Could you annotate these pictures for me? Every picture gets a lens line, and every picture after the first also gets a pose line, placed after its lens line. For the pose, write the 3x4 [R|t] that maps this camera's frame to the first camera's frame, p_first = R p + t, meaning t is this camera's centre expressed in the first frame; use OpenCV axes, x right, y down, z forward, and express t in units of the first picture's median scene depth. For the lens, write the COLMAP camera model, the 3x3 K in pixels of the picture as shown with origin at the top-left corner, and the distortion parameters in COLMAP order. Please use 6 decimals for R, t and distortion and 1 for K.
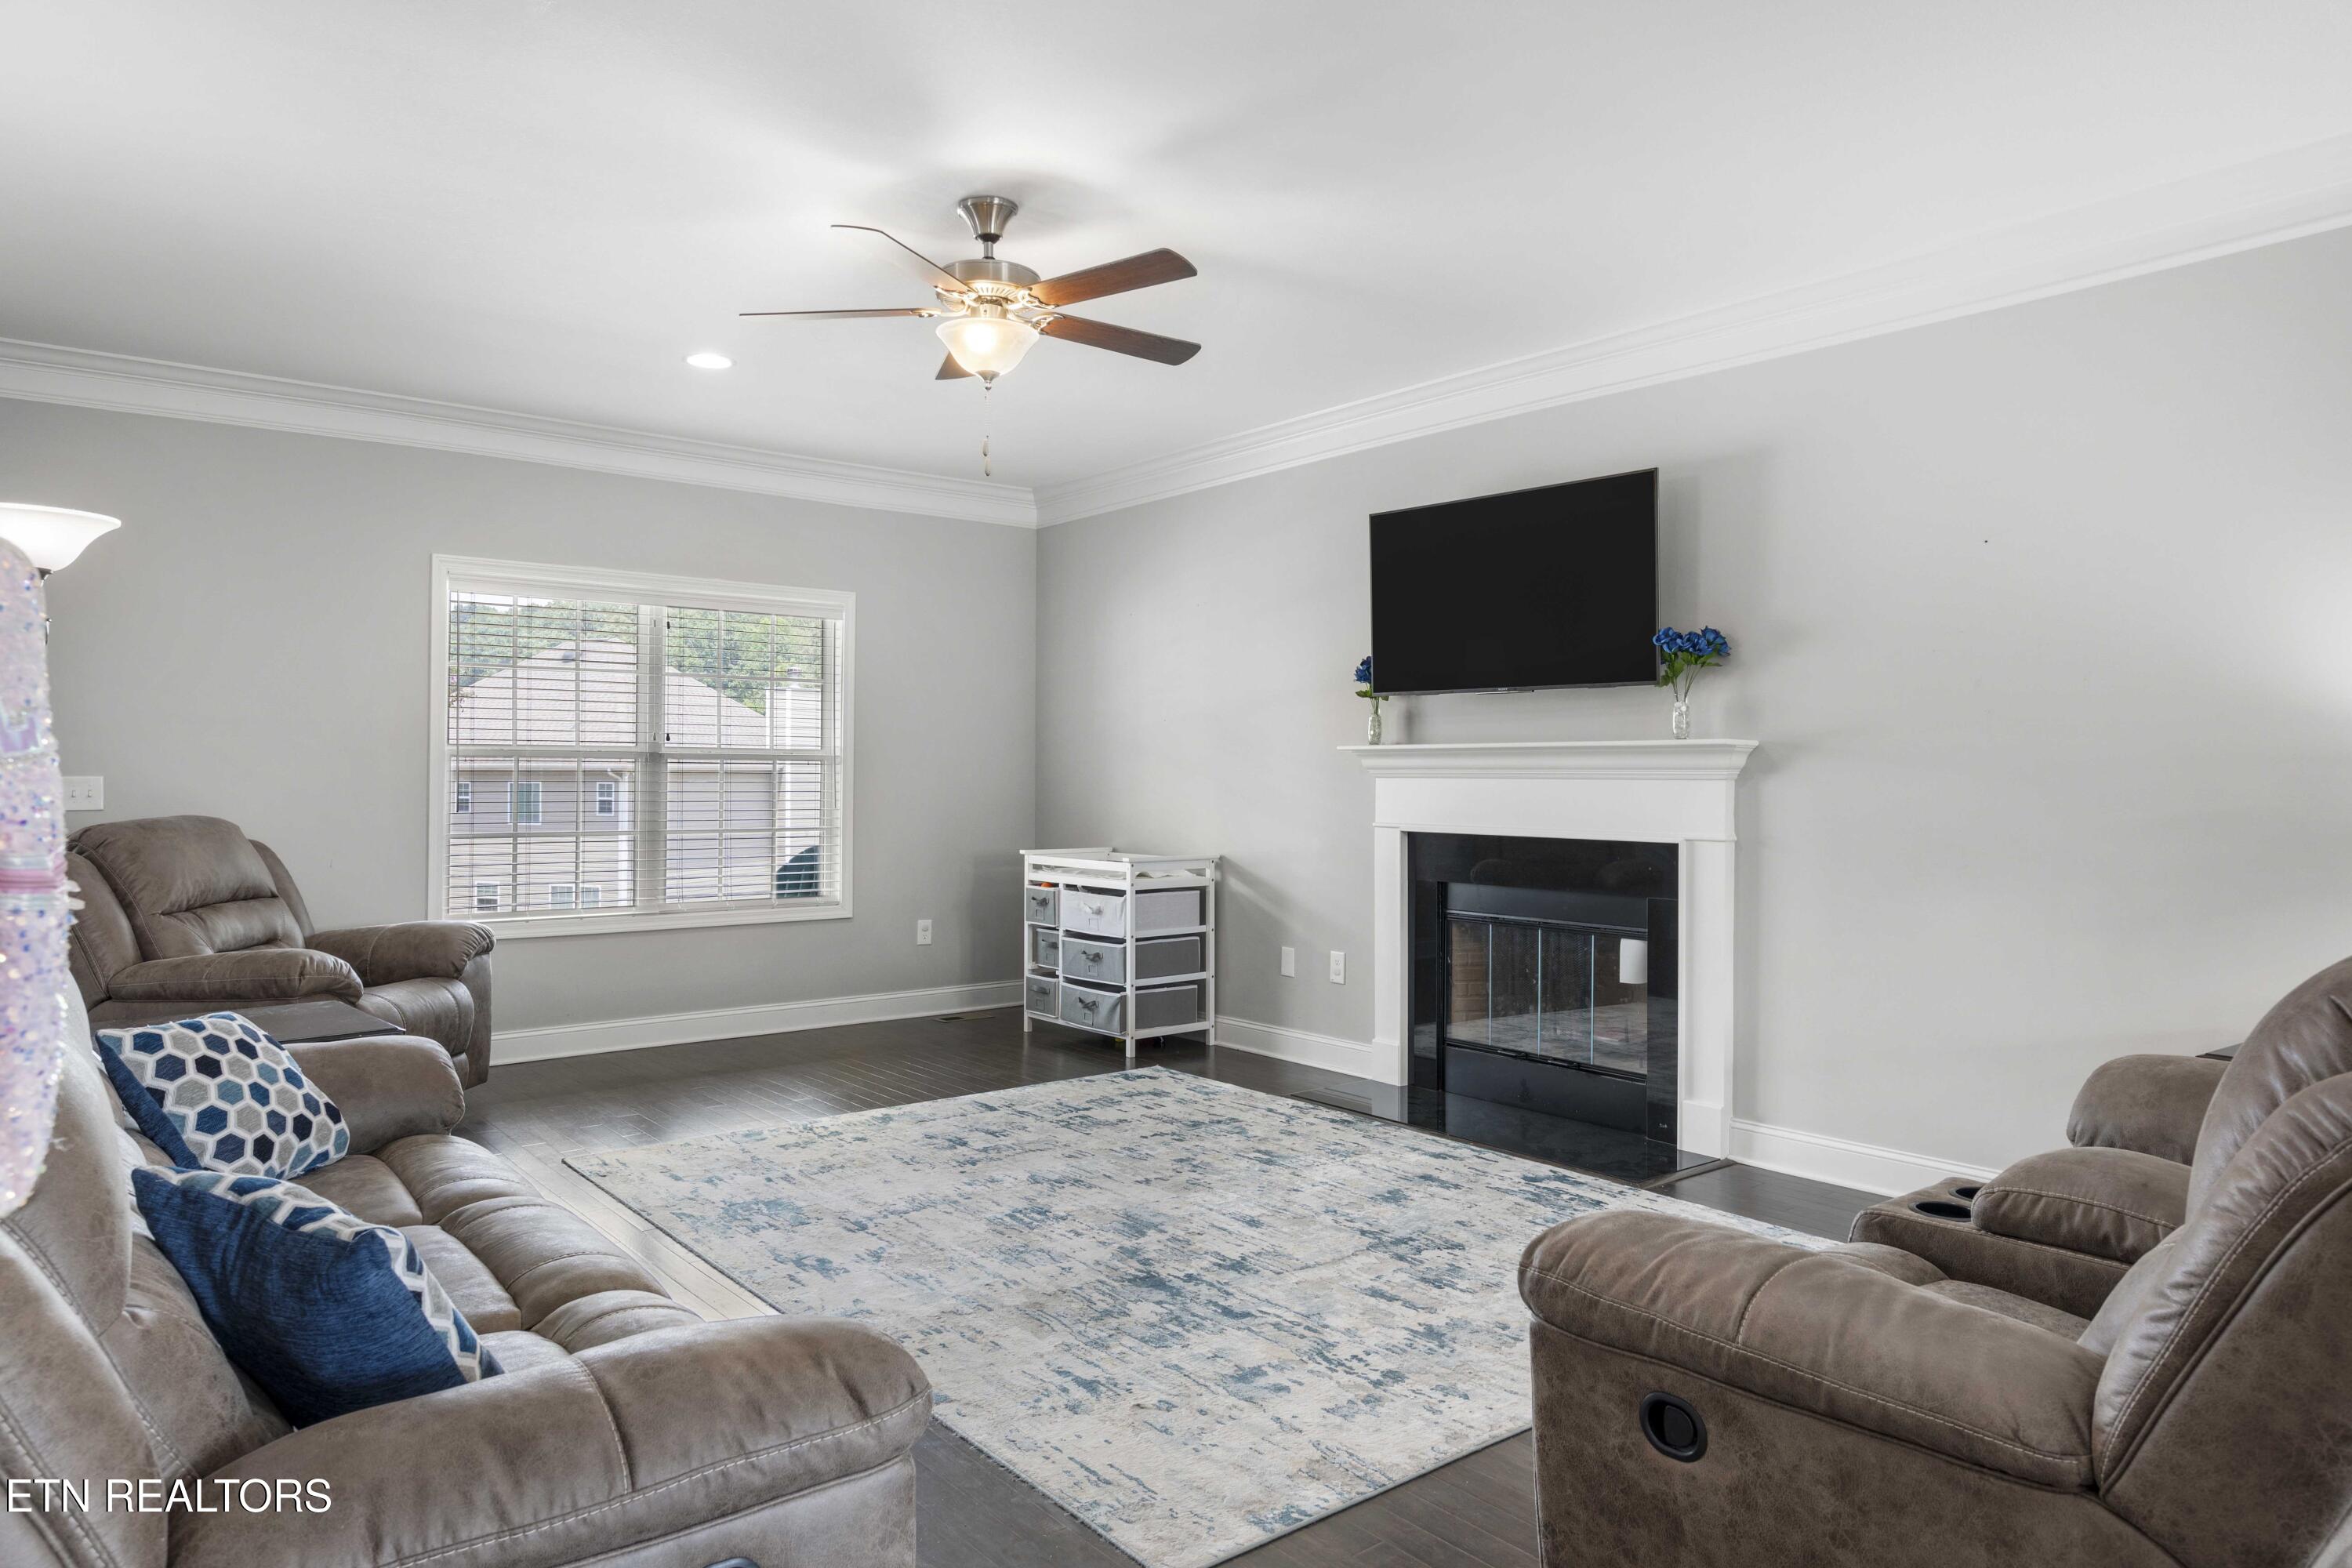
lens RADIAL K [[1465.8, 0, 1169.7], [0, 1465.8, 770.8], [0, 0, 1]] dist [0.003945, 0.001007]
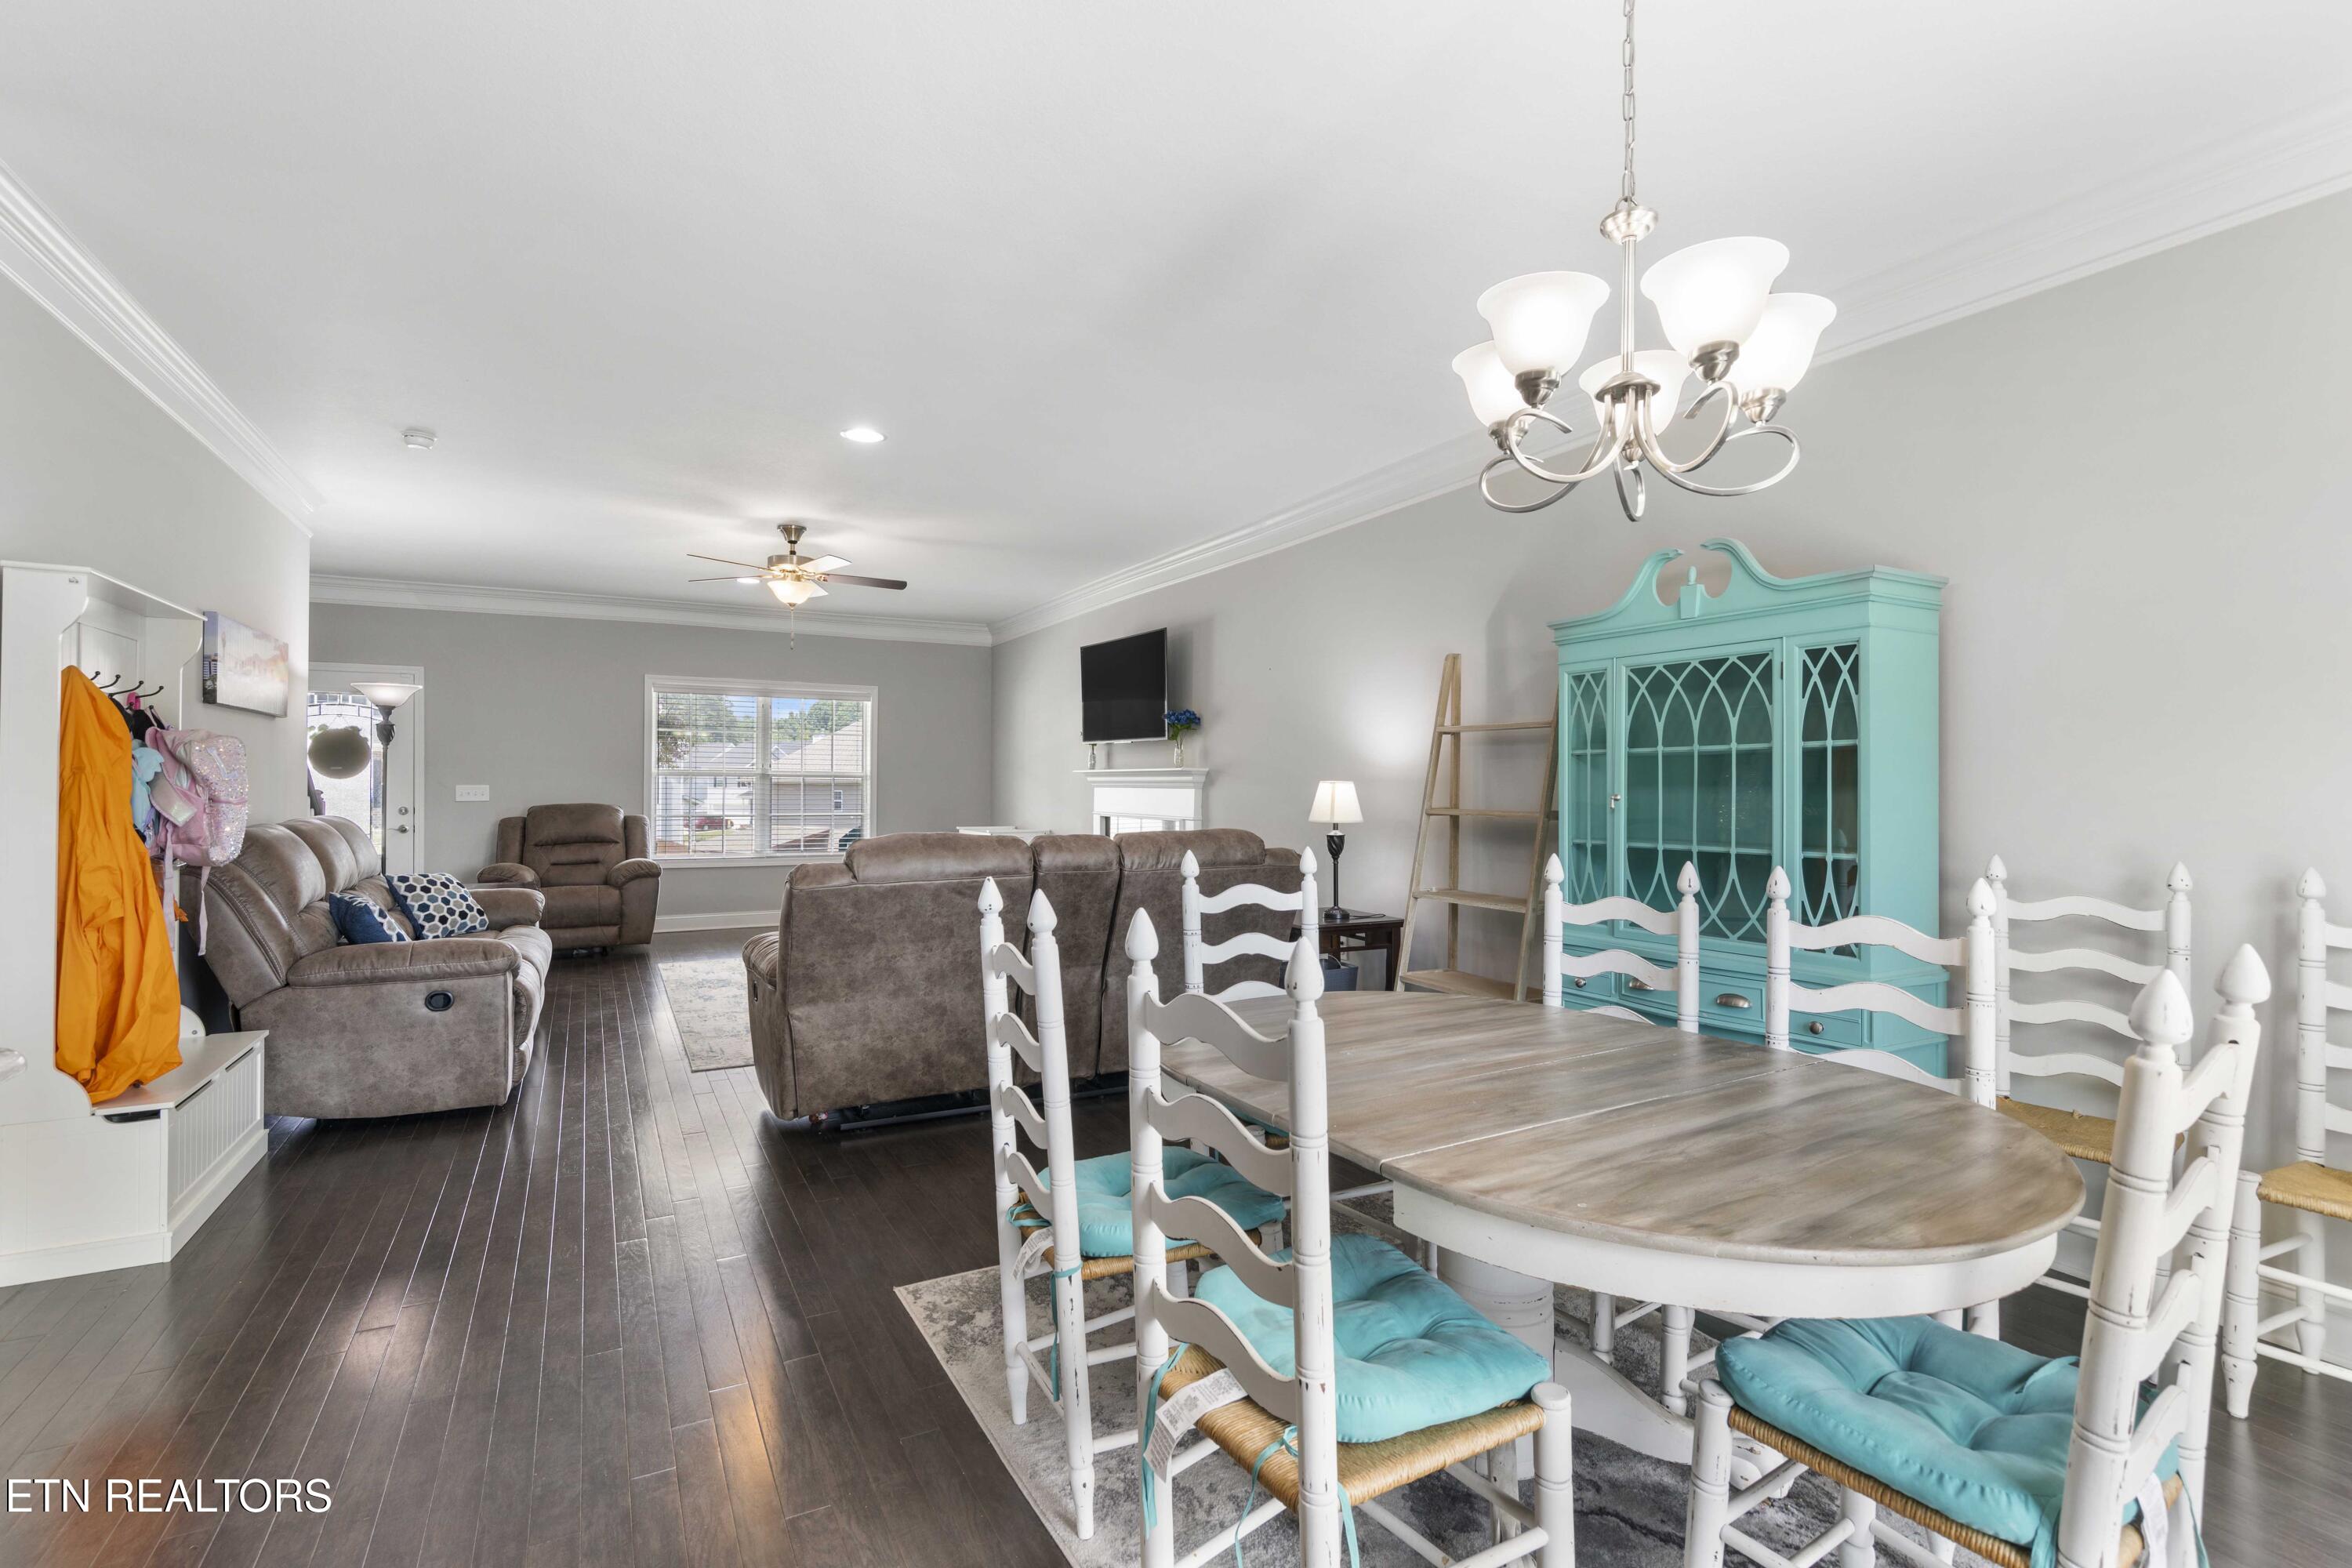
lens RADIAL K [[1093.2, 0, 1163.8], [0, 1093.2, 779.4], [0, 0, 1]] dist [0.010700, -0.000121]
pose [[0.981056, 0.001180, -0.193723, 0.714604], [-0.001889, 0.999992, -0.003480, -0.000871], [0.193717, 0.003780, 0.981050, -0.490188]]
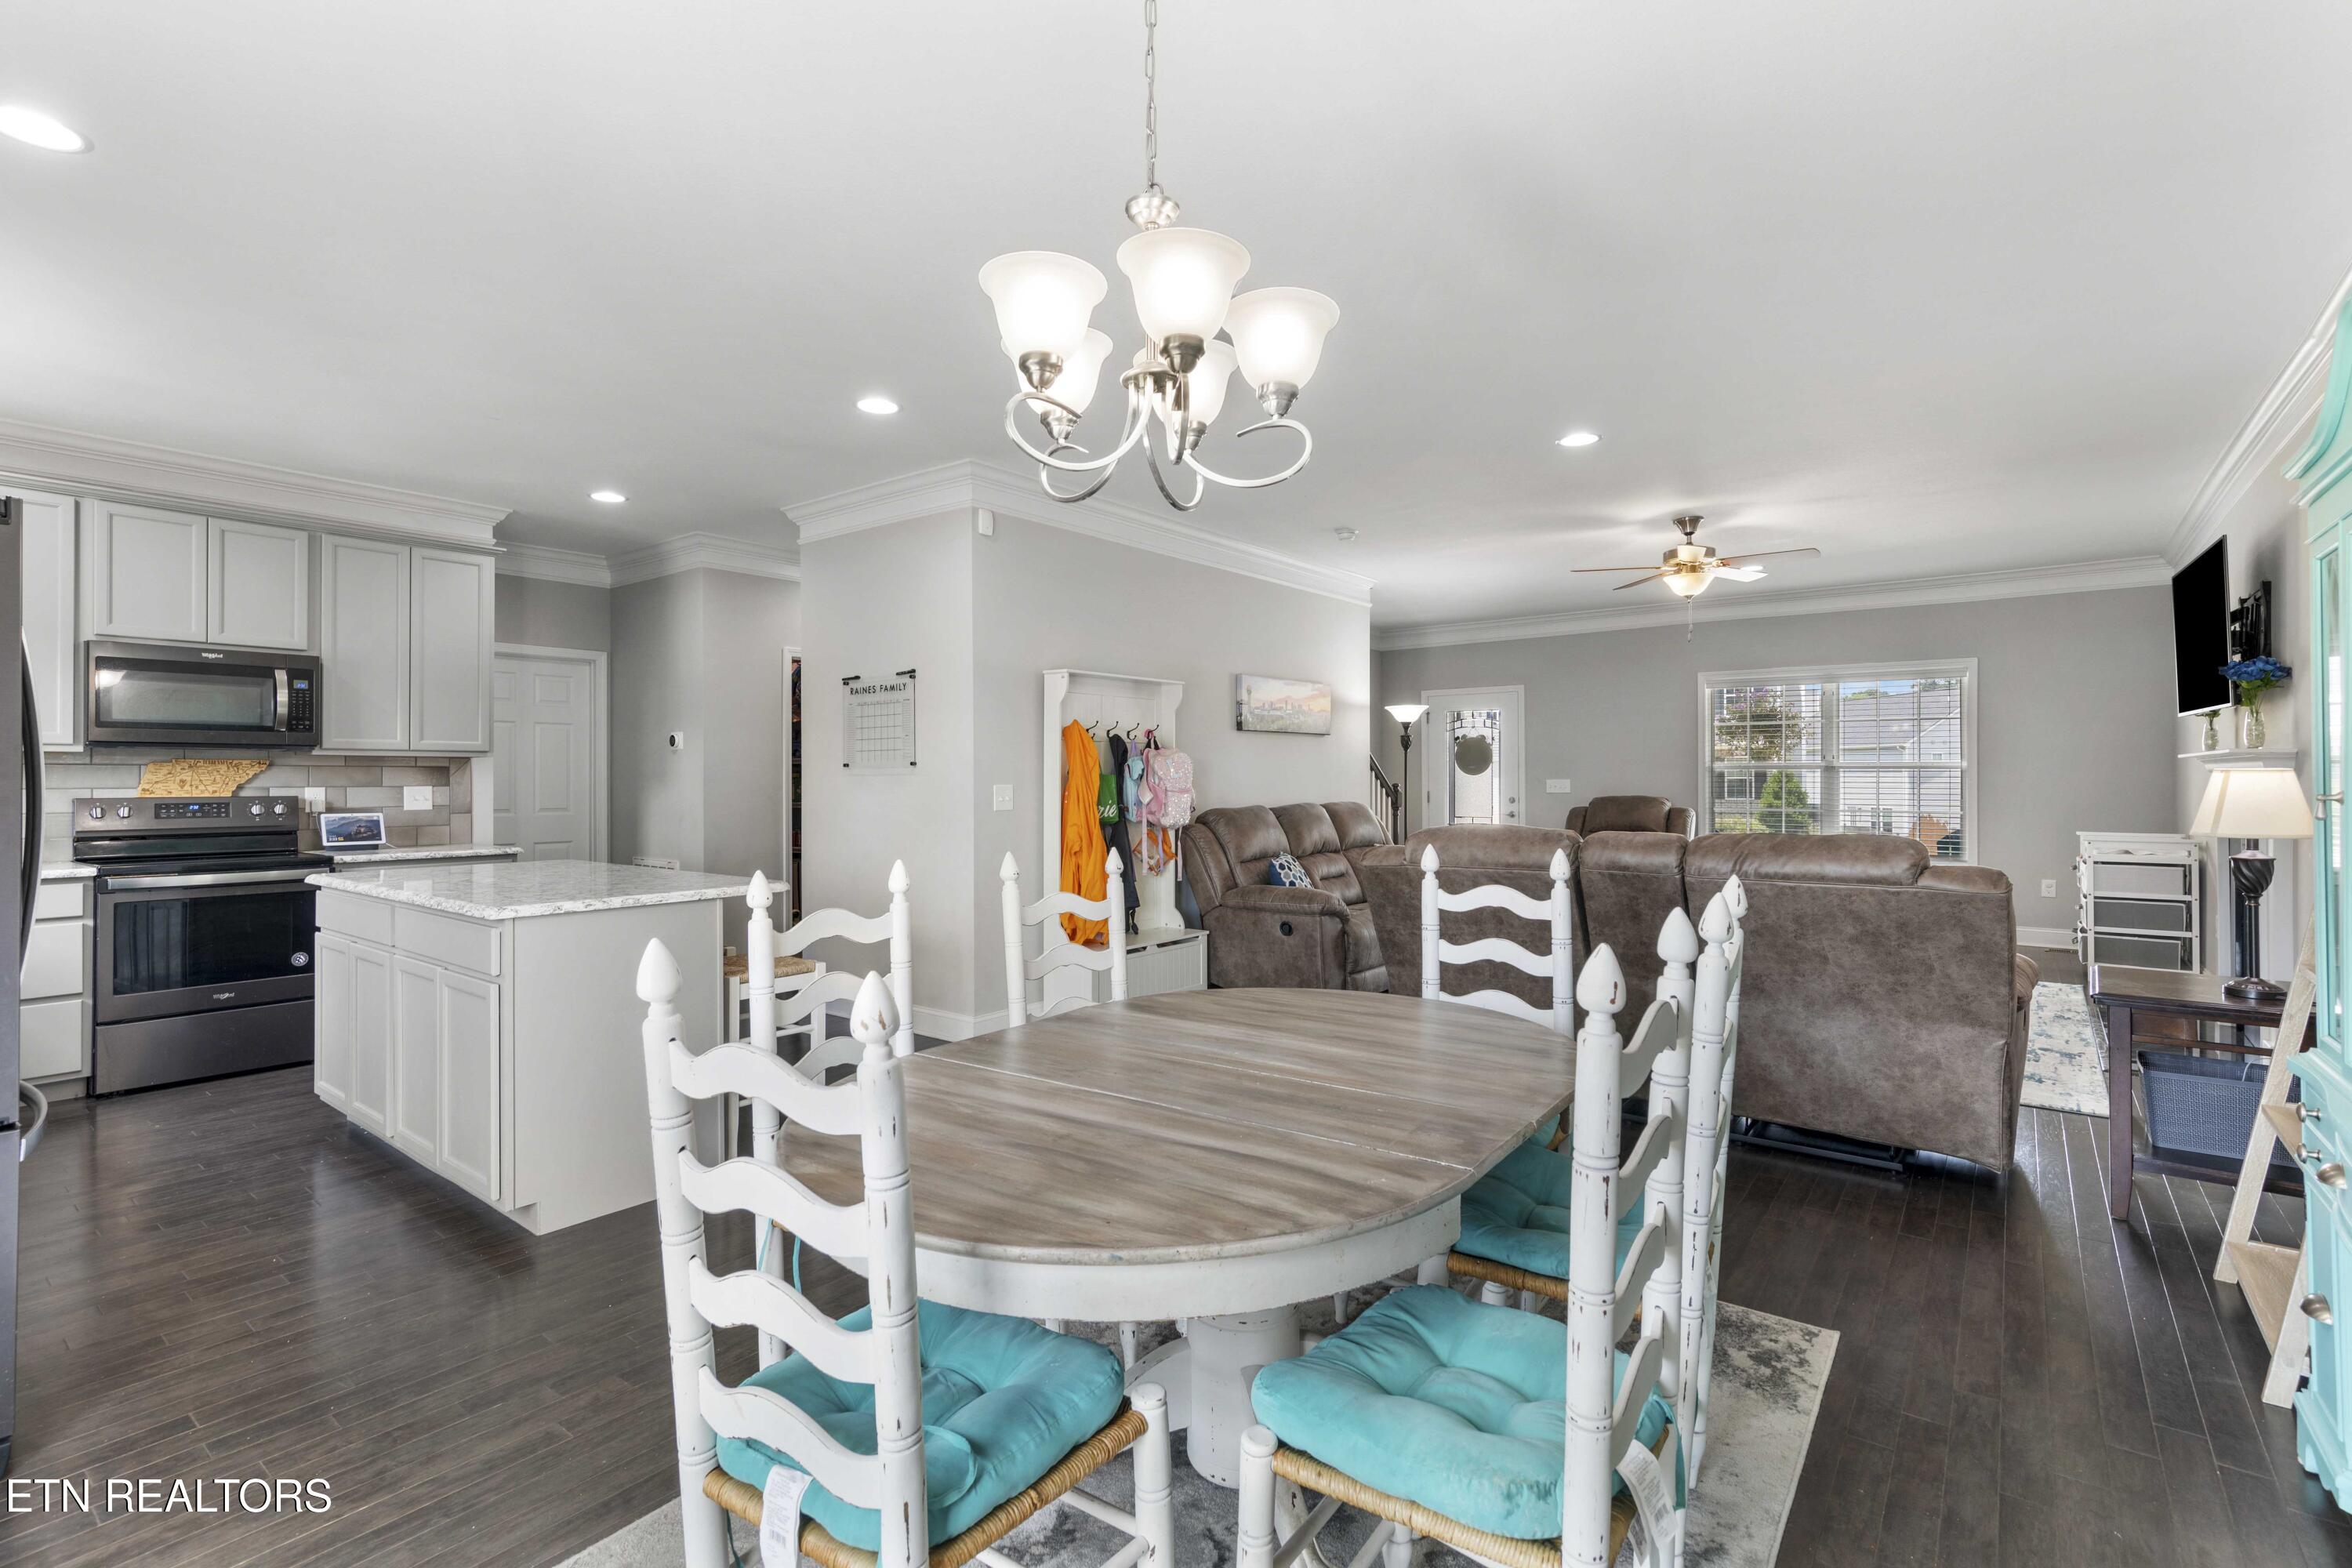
lens RADIAL K [[1079.7, 0, 1167.6], [0, 1079.7, 778.3], [0, 0, 1]] dist [0.004100, 0.000283]
pose [[0.224530, -0.002344, -0.974464, 1.218151], [0.005411, 0.999985, -0.001159, 0.000281], [0.974452, -0.005012, 0.224539, -0.118462]]
